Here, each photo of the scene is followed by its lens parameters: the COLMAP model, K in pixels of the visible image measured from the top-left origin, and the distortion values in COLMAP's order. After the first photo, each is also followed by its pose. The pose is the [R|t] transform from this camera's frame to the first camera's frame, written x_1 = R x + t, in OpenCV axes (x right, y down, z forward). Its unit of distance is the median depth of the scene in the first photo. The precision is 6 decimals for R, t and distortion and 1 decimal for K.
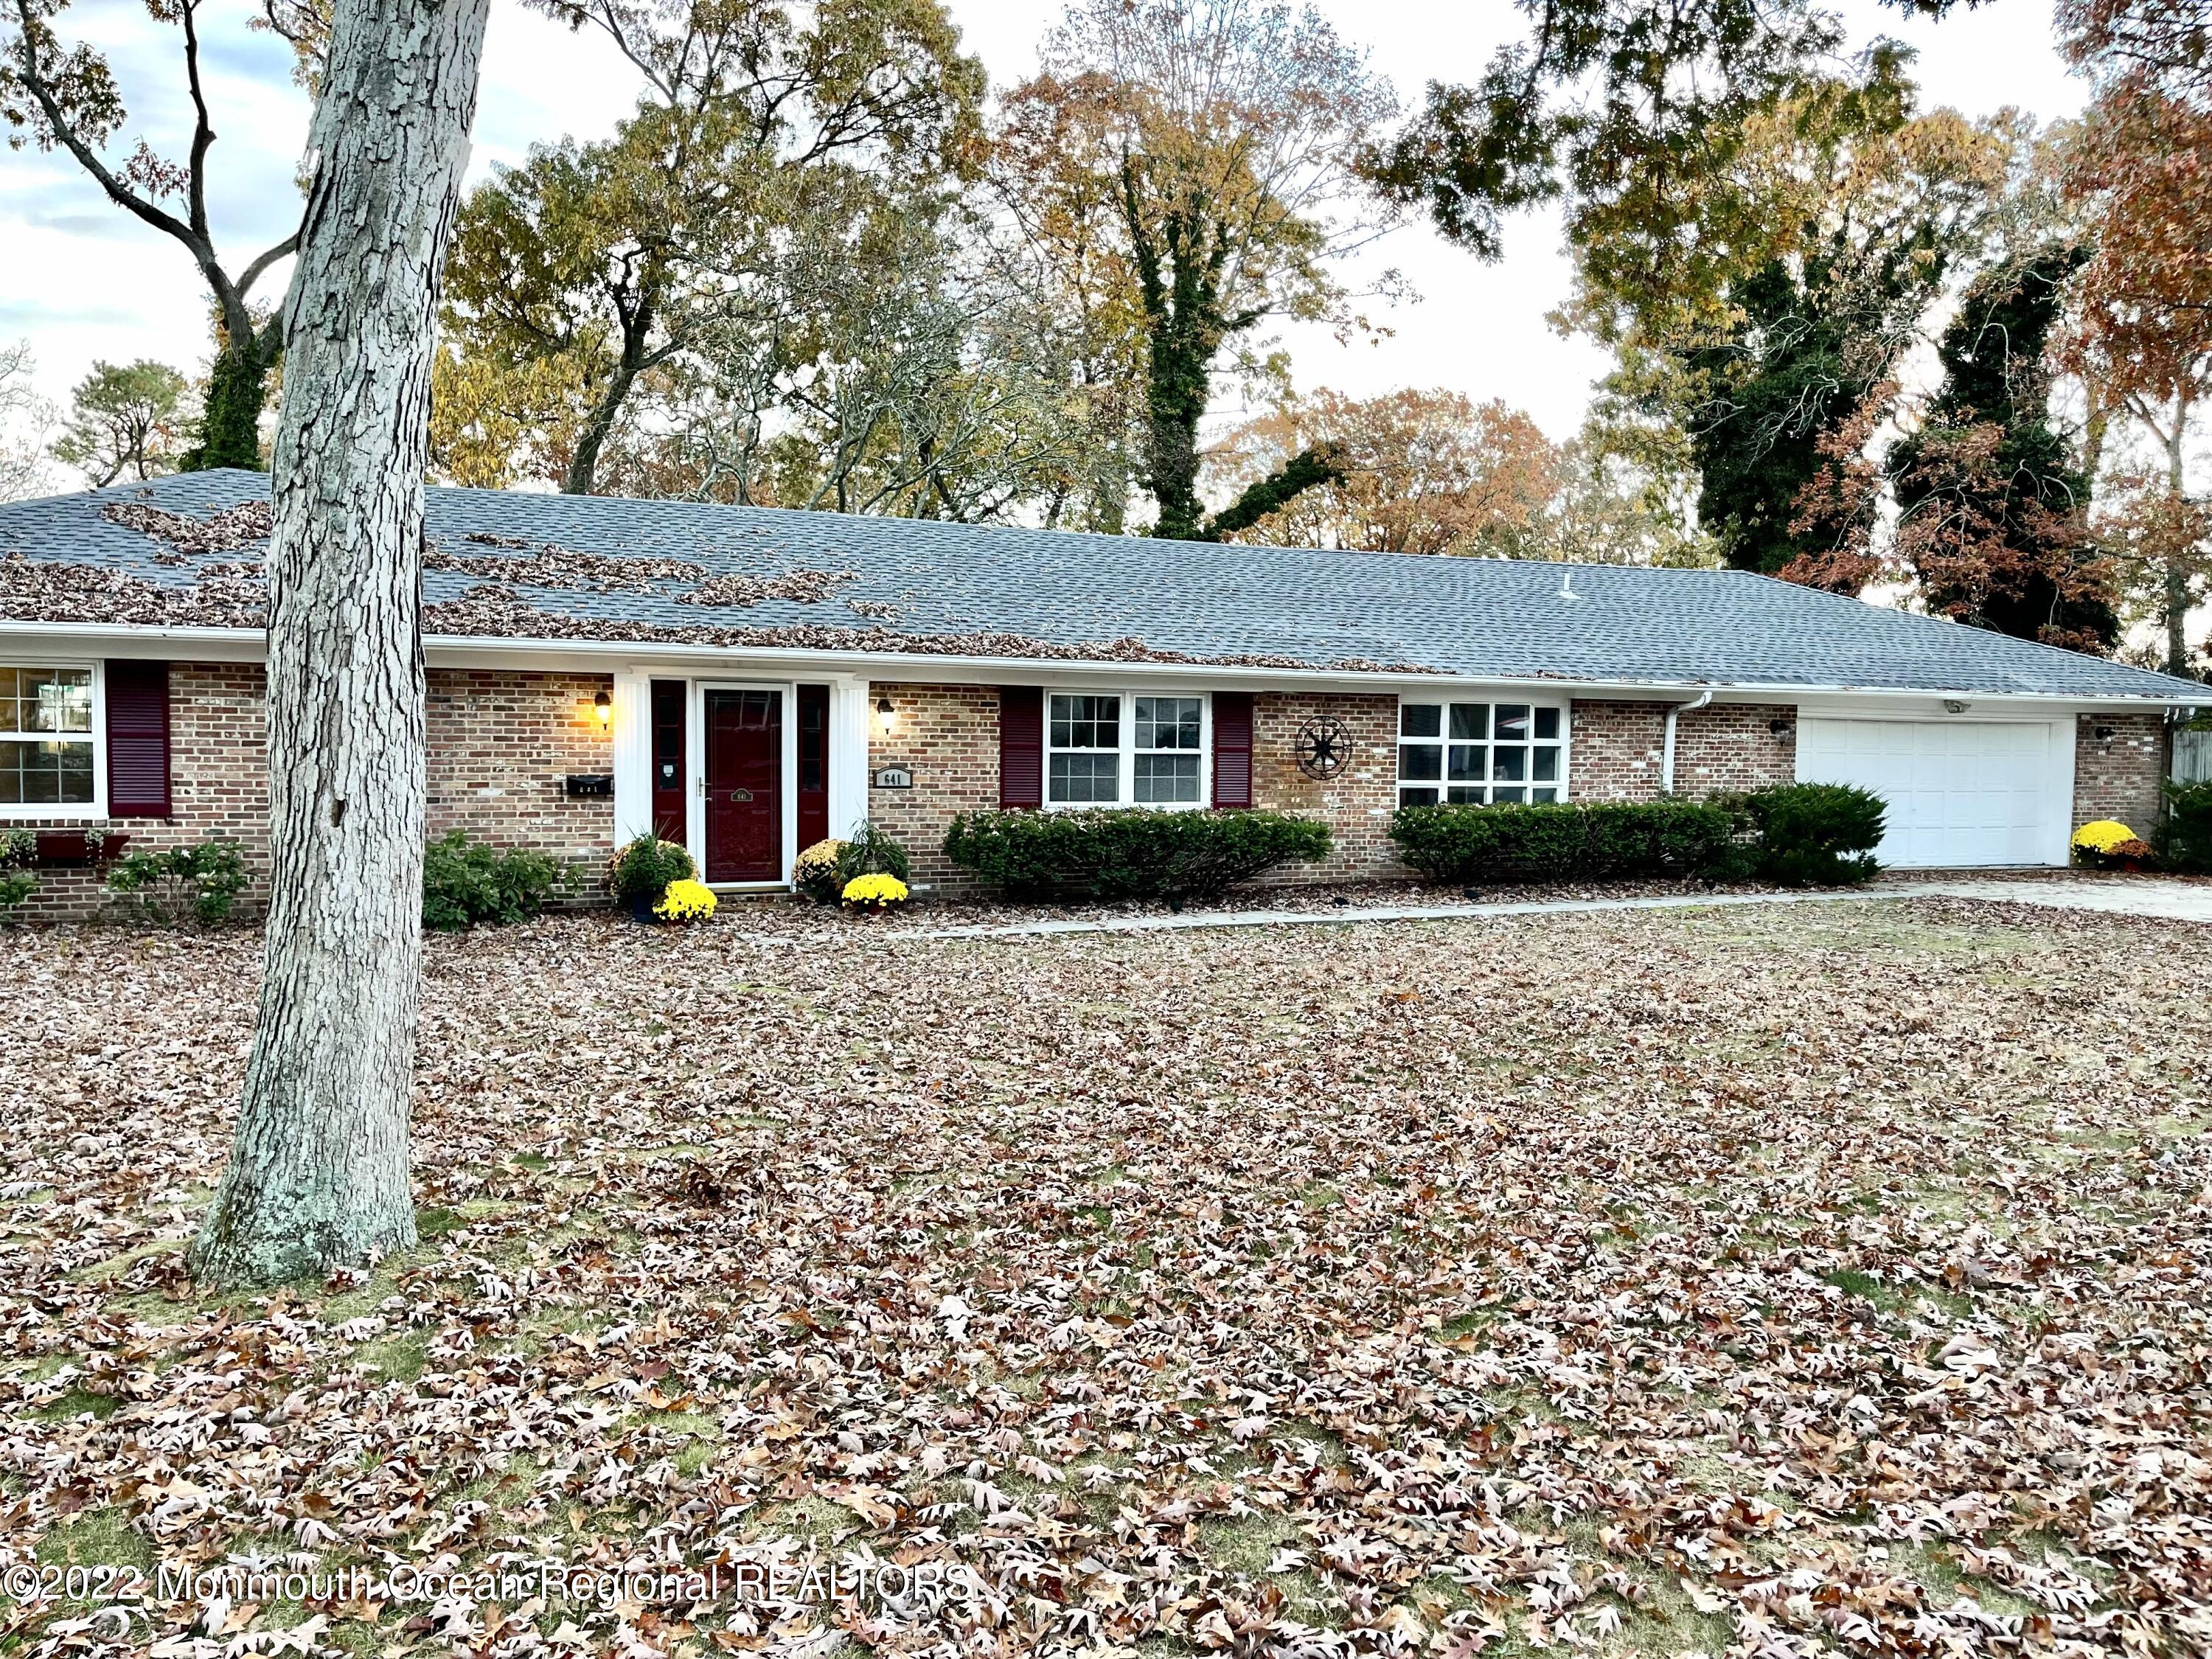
lens RADIAL K [[1676.4, 0, 1103.3], [0, 1676.4, 836.9], [0, 0, 1]] dist [0.045013, -0.026662]
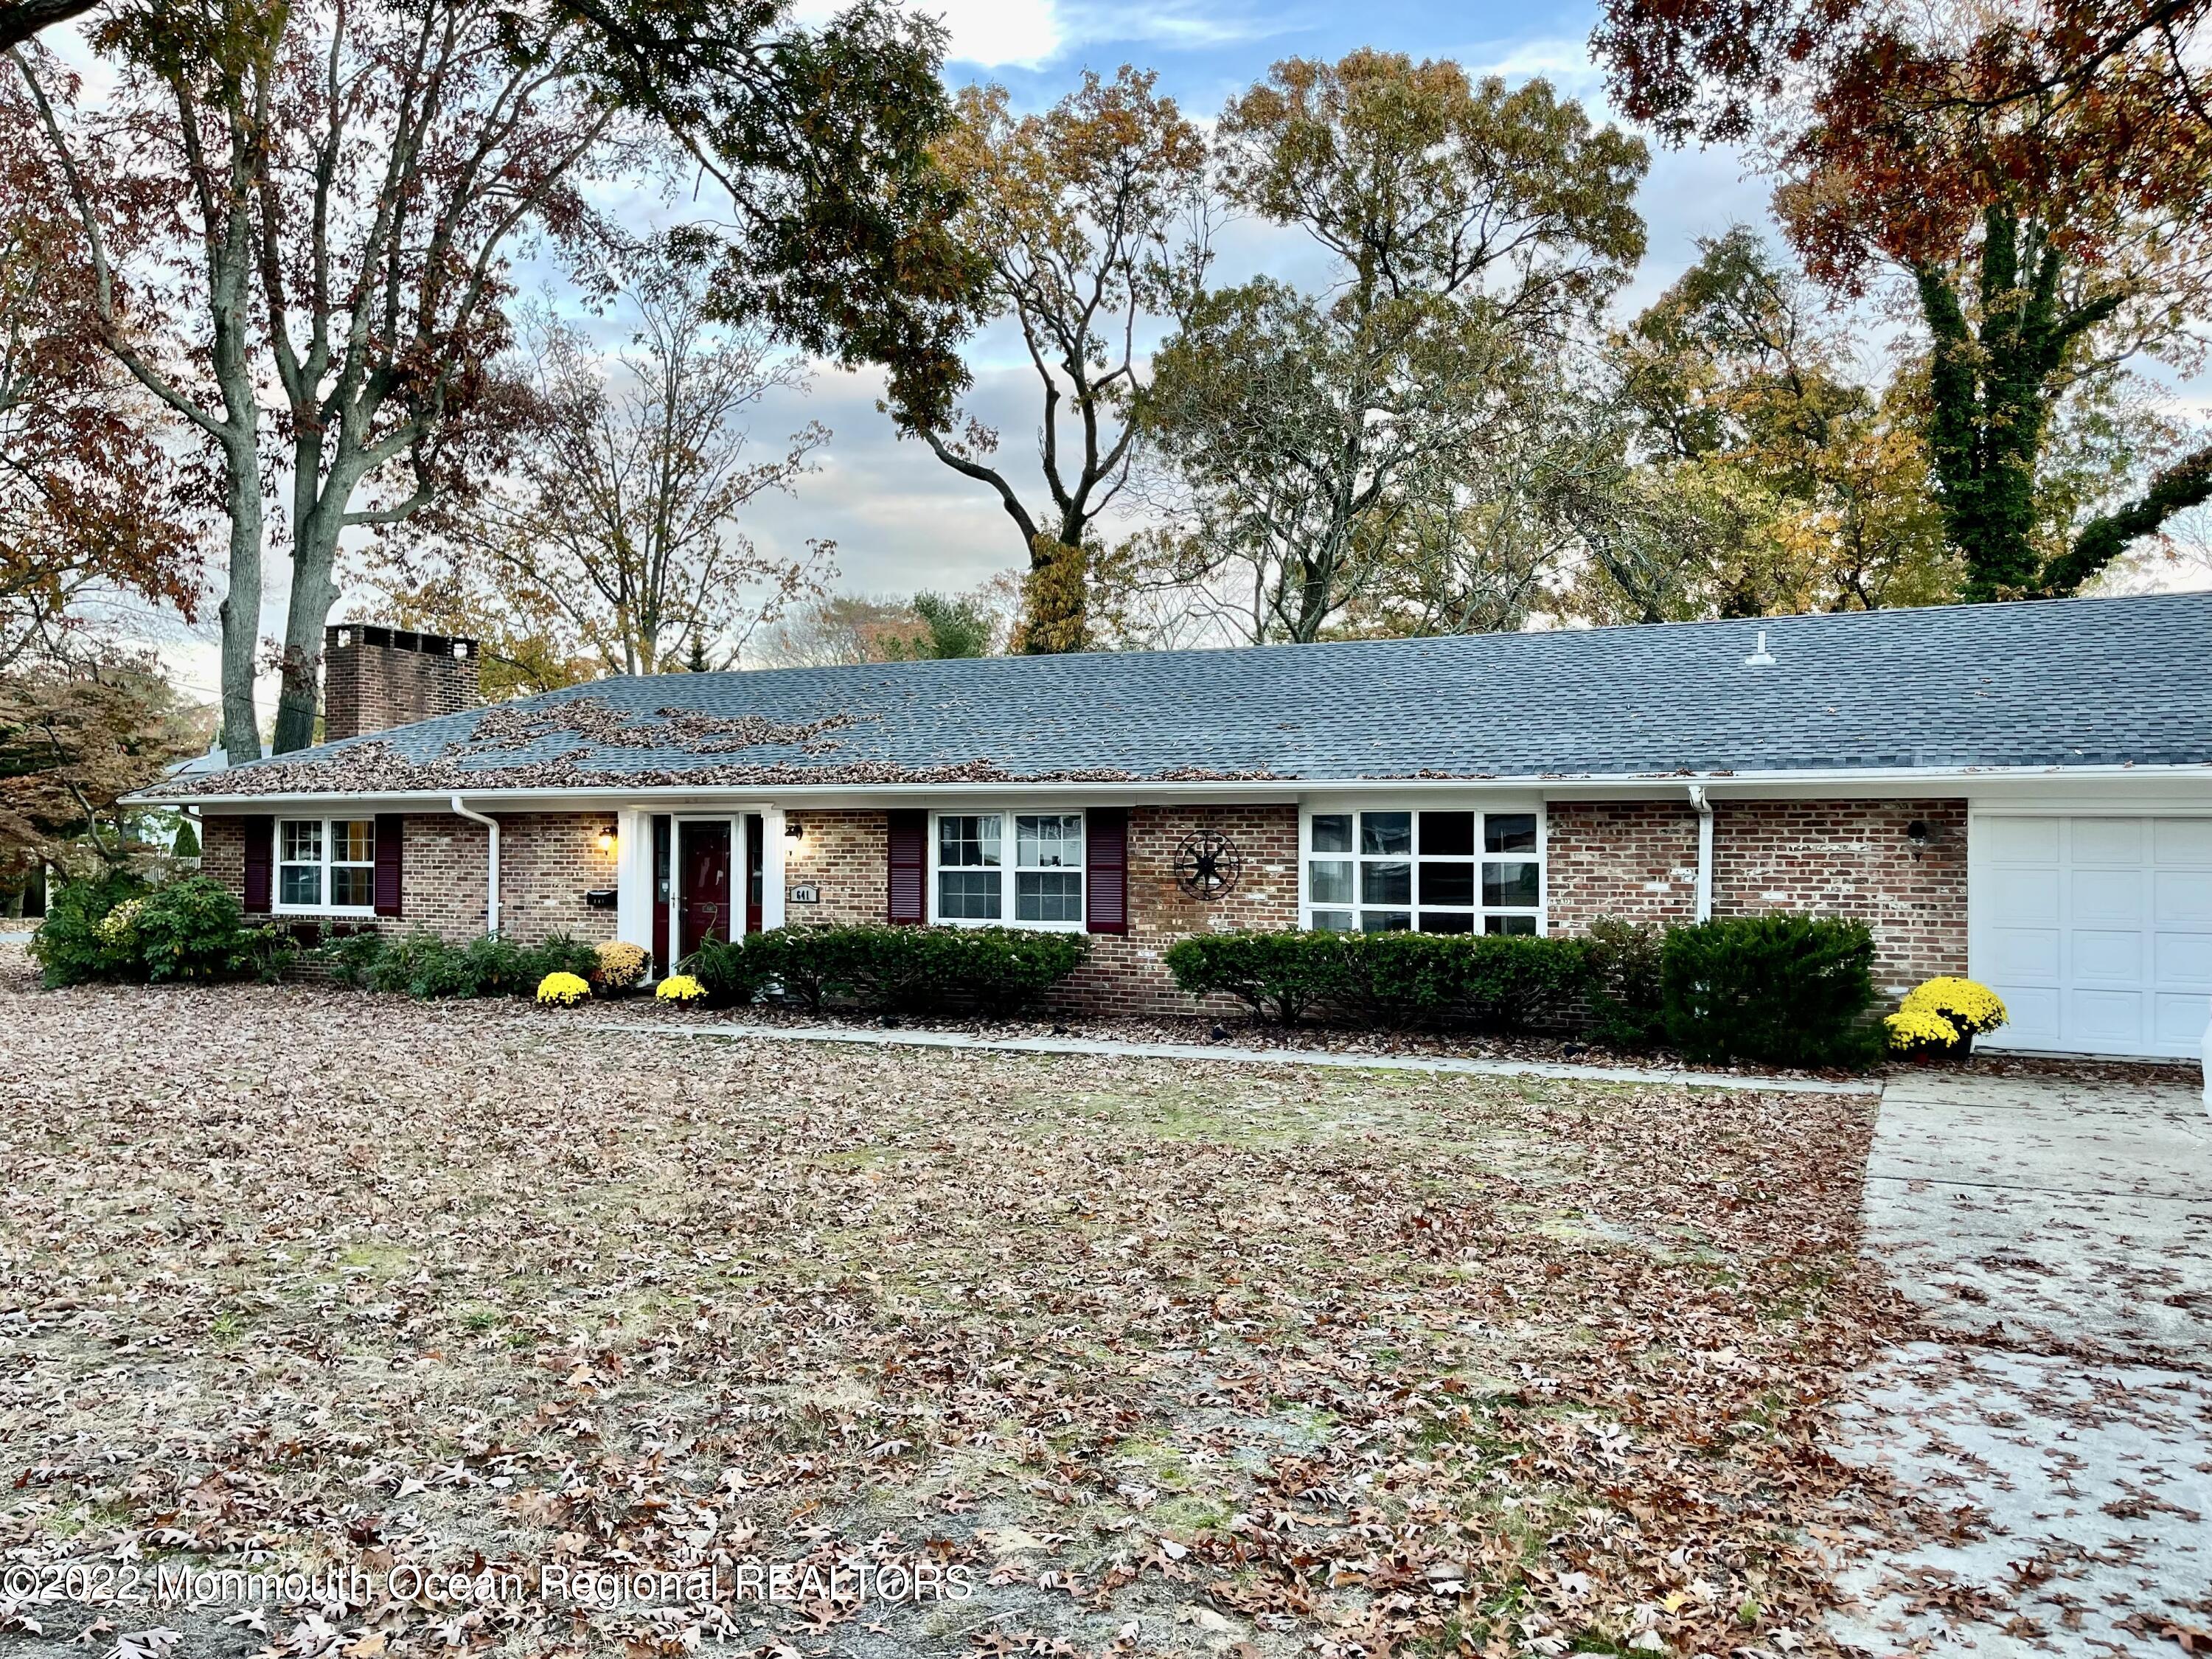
lens RADIAL K [[1676.4, 0, 1103.8], [0, 1676.4, 826.0], [0, 0, 1]] dist [0.045013, -0.026662]
pose [[0.686913, -0.024899, -0.726313, 0.772253], [-0.037638, 0.996853, -0.069769, -0.009441], [0.725764, 0.075262, 0.683814, 0.347741]]
